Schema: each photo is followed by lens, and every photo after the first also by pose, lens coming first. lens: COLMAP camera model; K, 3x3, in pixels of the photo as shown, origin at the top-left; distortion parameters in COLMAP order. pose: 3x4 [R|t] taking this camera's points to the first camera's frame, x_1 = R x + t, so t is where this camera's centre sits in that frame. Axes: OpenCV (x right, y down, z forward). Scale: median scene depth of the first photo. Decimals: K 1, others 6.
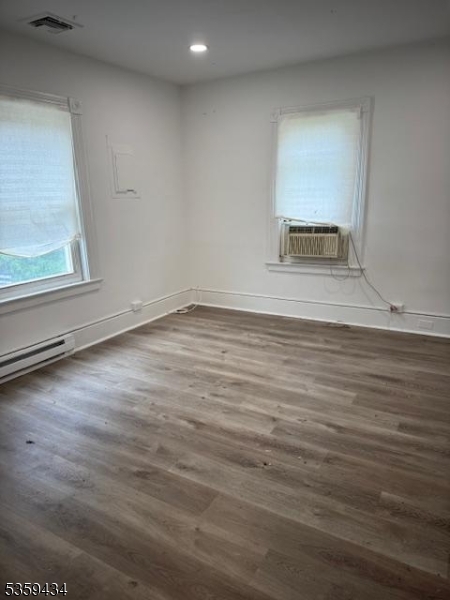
lens RADIAL K [[422.4, 0, 222.7], [0, 422.4, 298.8], [0, 0, 1]] dist [0.091521, -0.130098]
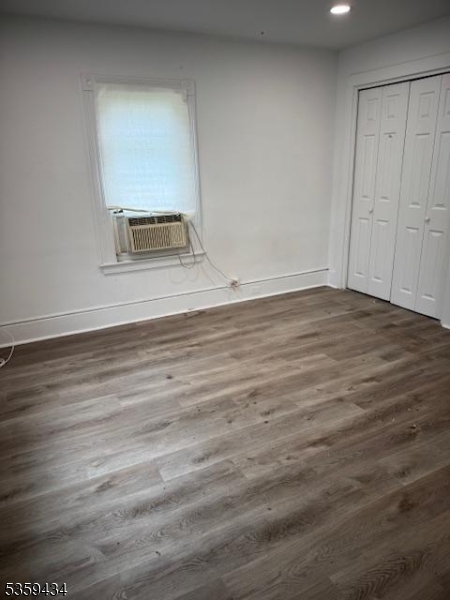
lens RADIAL K [[422.4, 0, 222.7], [0, 422.4, 298.8], [0, 0, 1]] dist [0.091521, -0.130098]
pose [[0.527822, -0.247471, 0.812504, -0.558103], [0.224356, 0.963258, 0.147640, -0.114872], [-0.819188, 0.104363, 0.563950, 0.437920]]
